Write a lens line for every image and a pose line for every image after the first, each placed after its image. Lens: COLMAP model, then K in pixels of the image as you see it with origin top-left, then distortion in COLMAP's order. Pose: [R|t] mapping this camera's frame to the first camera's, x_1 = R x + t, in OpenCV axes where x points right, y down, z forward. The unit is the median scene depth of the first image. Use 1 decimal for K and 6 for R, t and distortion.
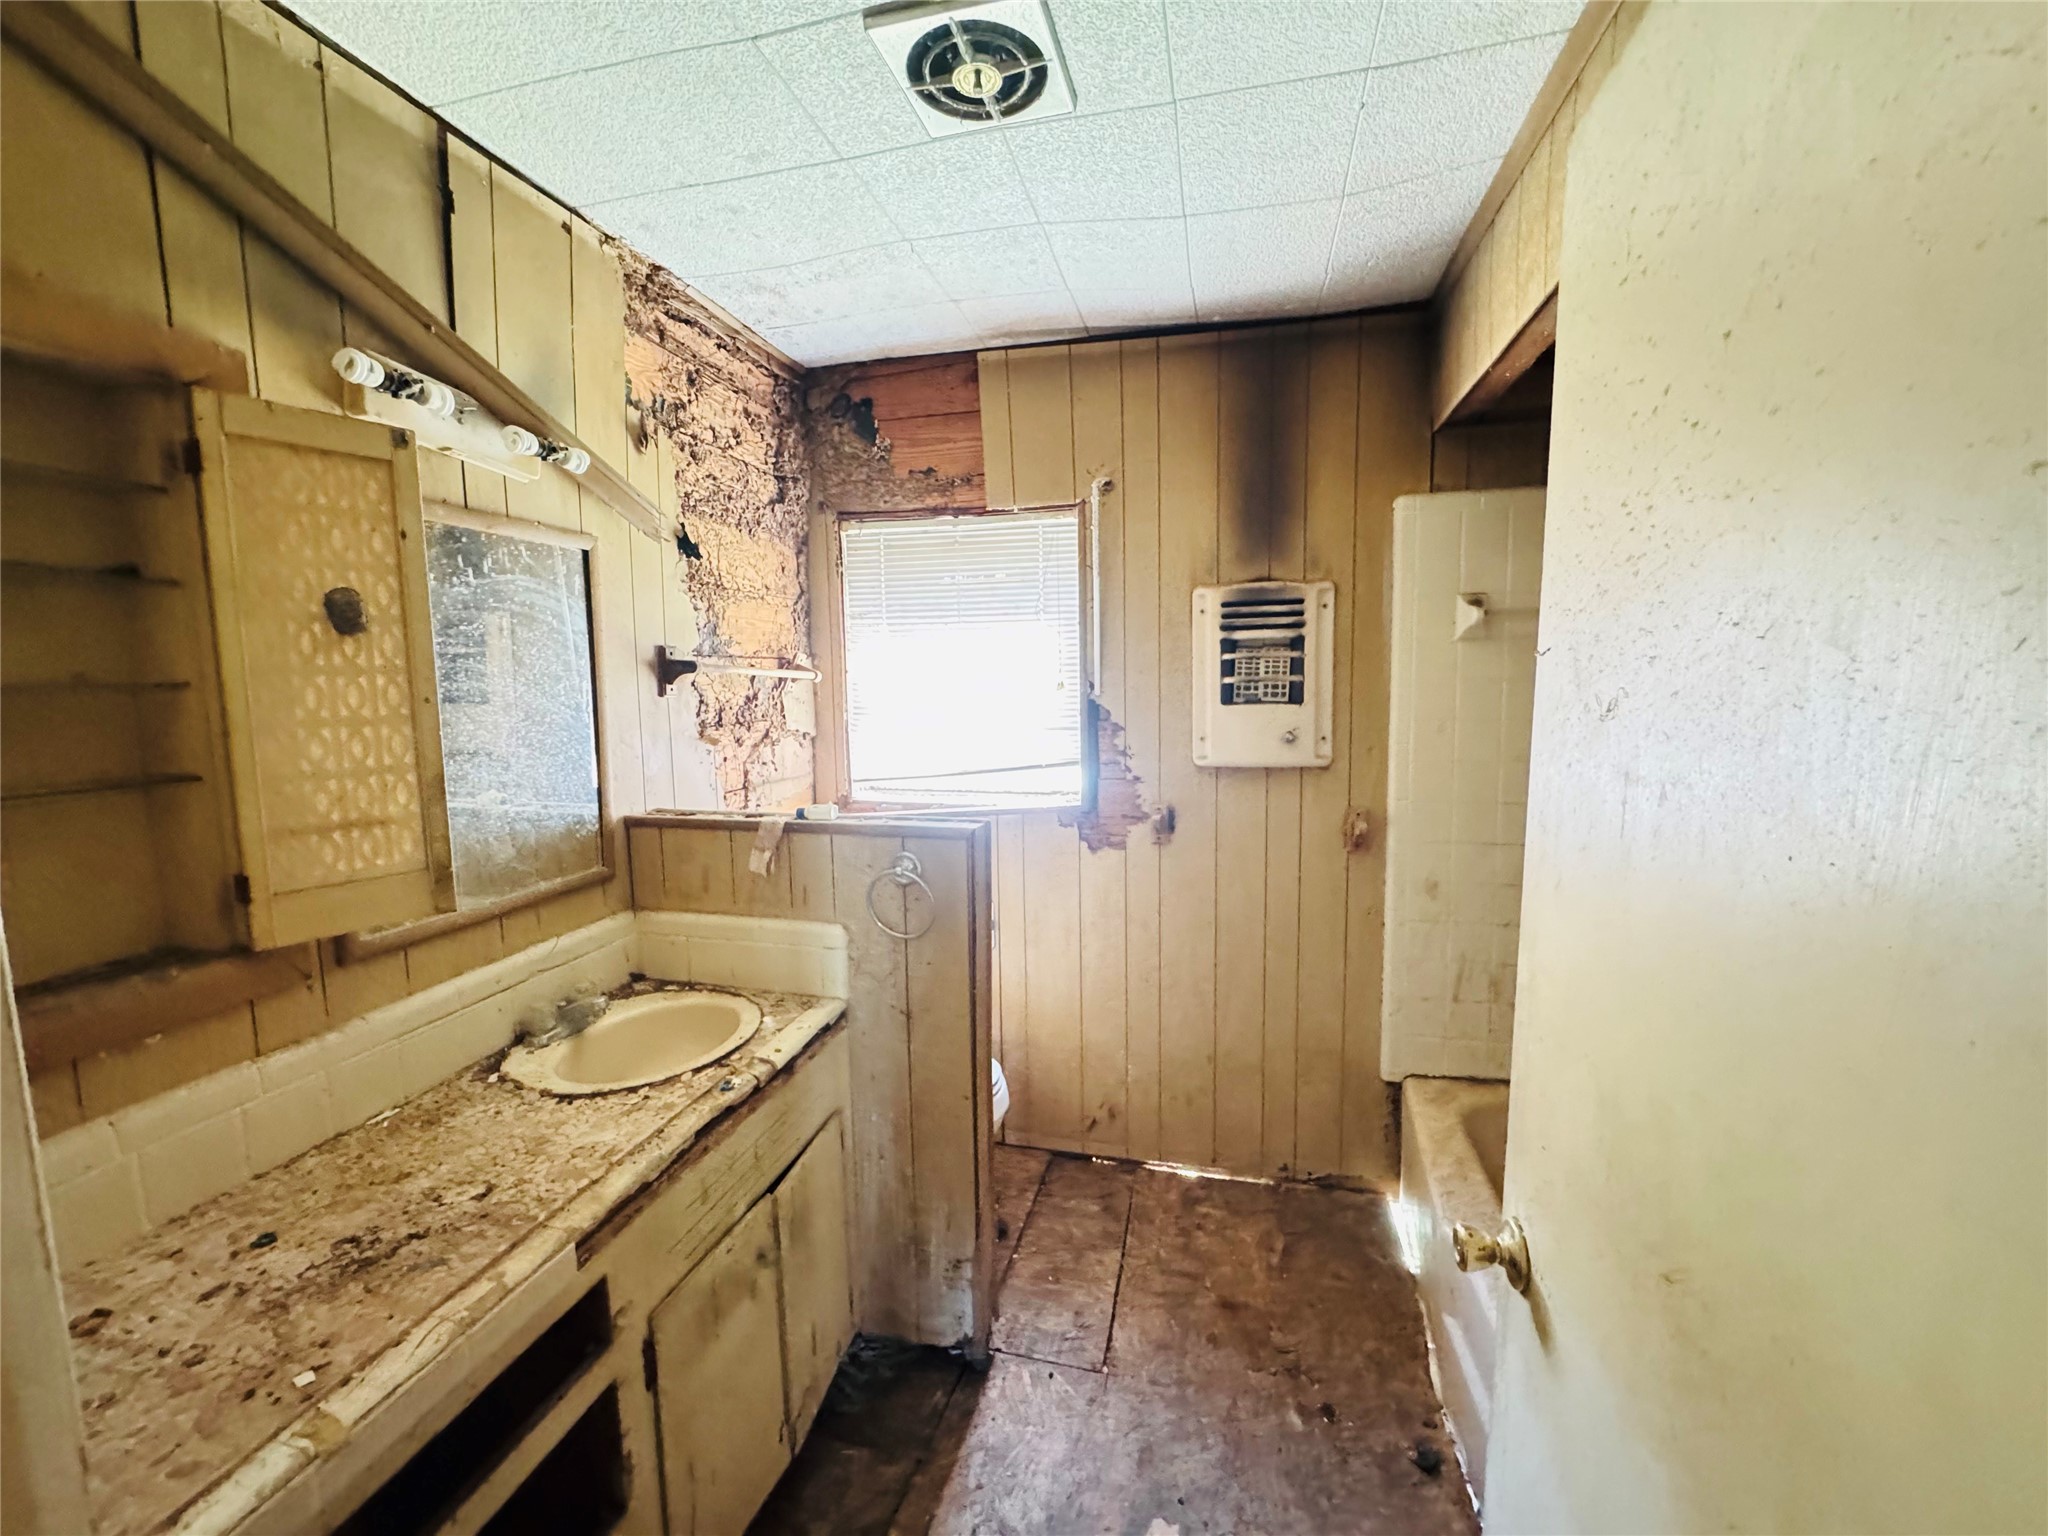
lens RADIAL K [[818.6, 0, 1022.4], [0, 818.6, 756.8], [0, 0, 1]] dist [-0.003115, 0.000539]
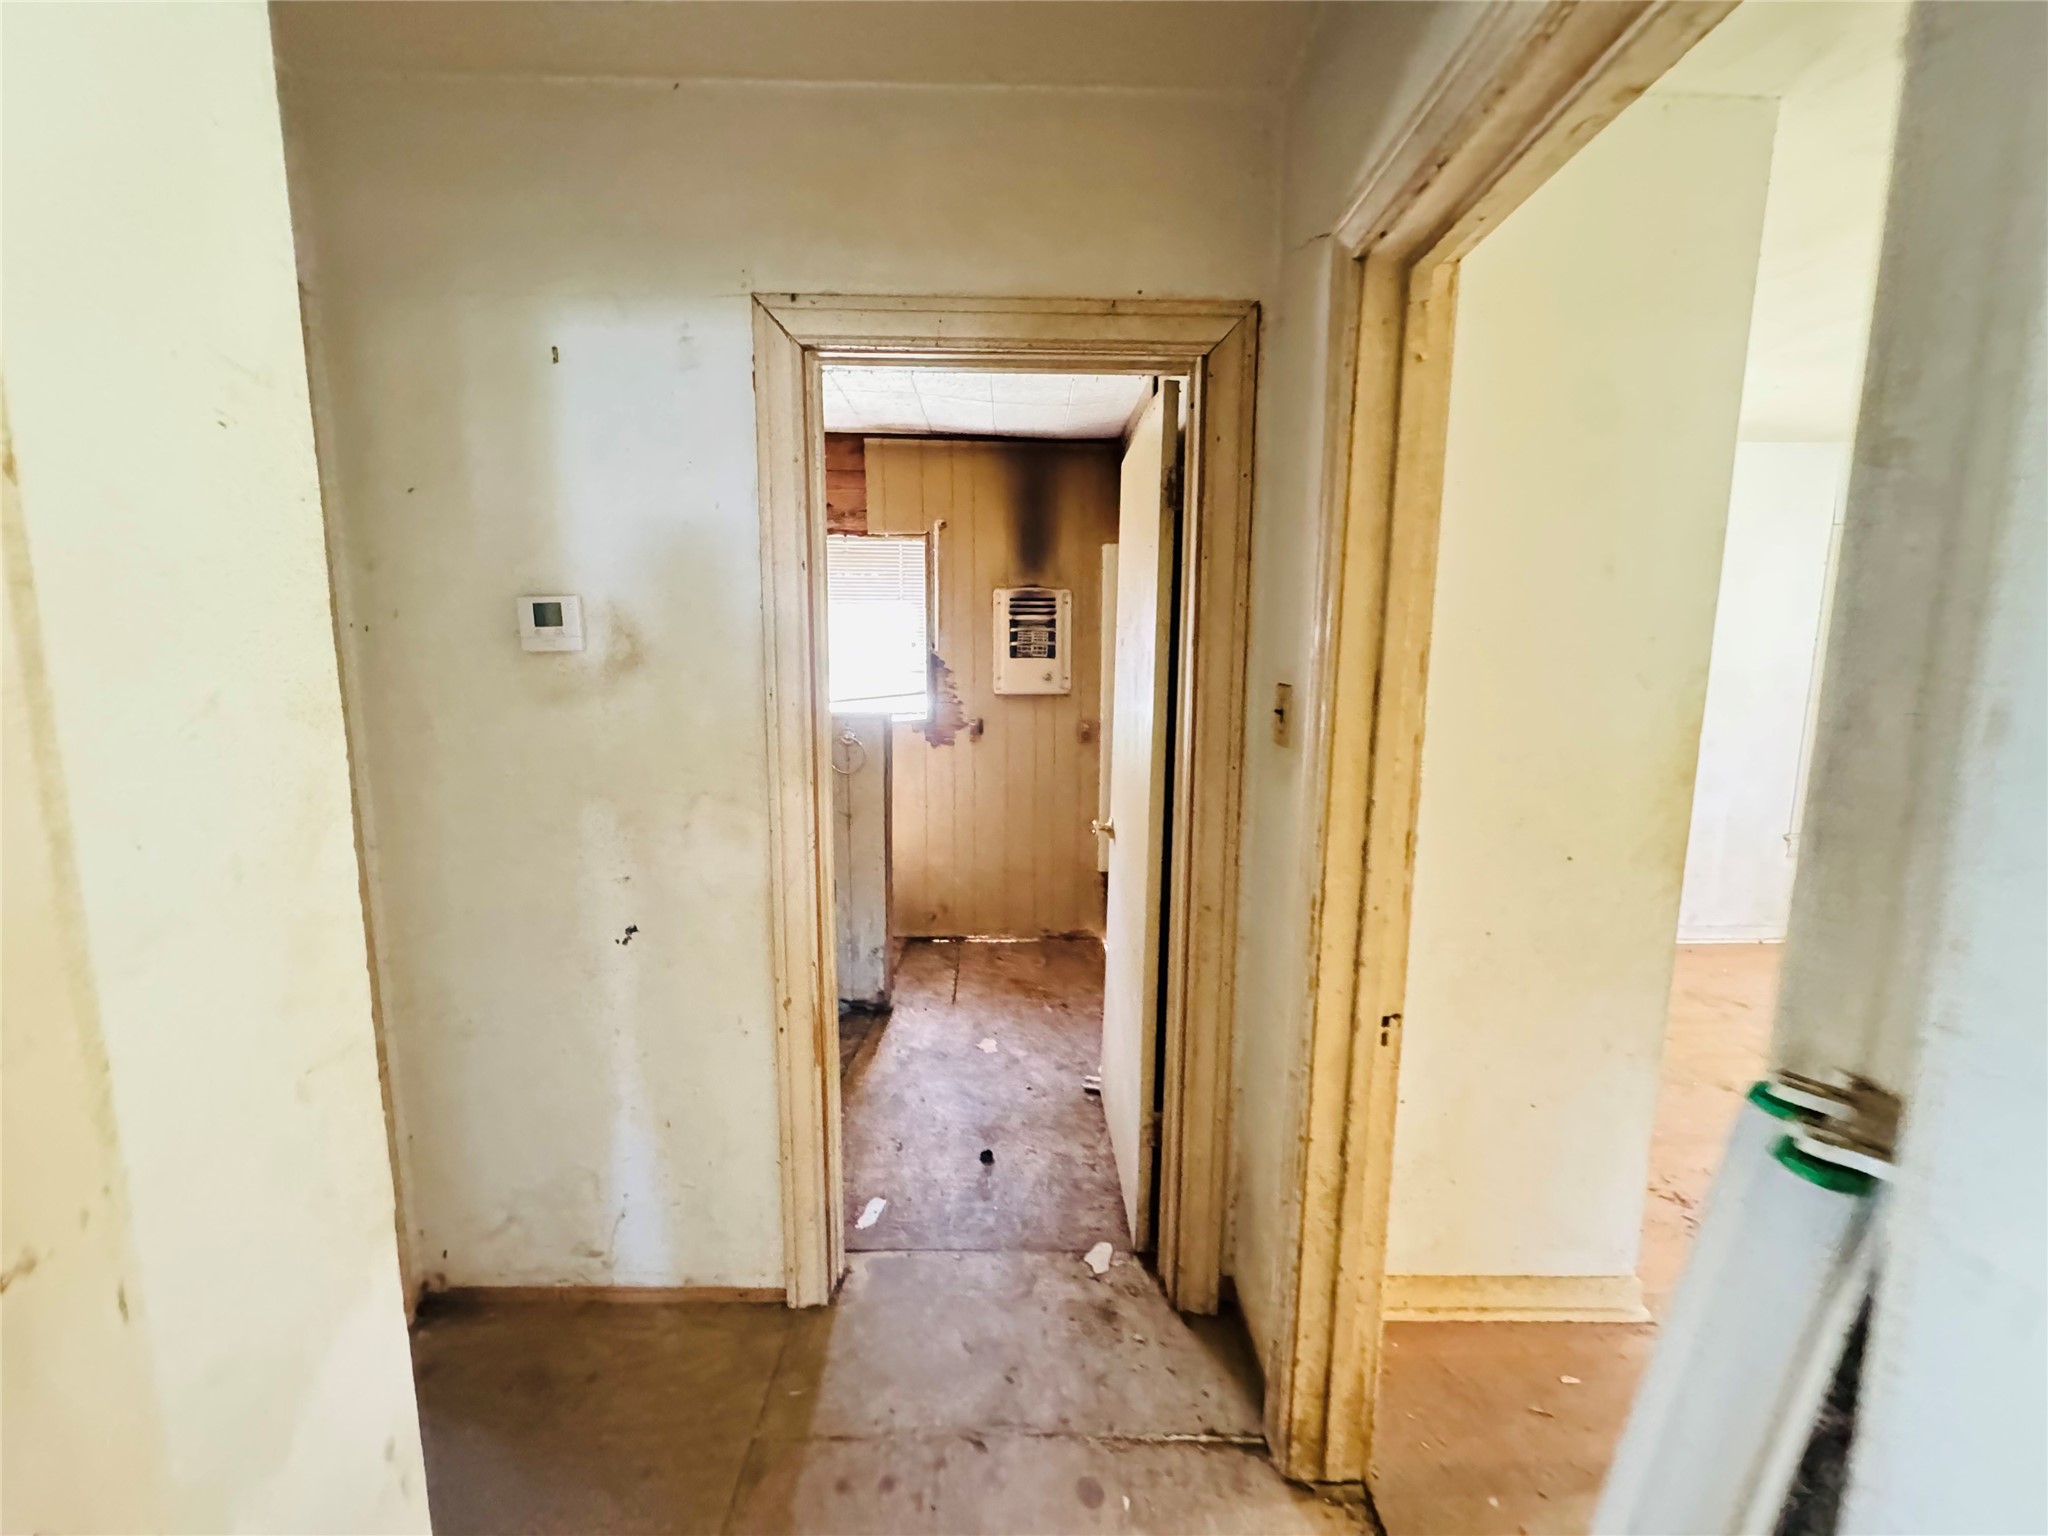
lens RADIAL K [[818.6, 0, 1020.1], [0, 818.6, 771.0], [0, 0, 1]] dist [-0.003115, 0.000539]
pose [[0.965885, -0.013891, 0.258599, -0.183433], [0.002973, 0.999089, 0.042562, 0.100310], [-0.258955, -0.040341, 0.965047, -0.673016]]
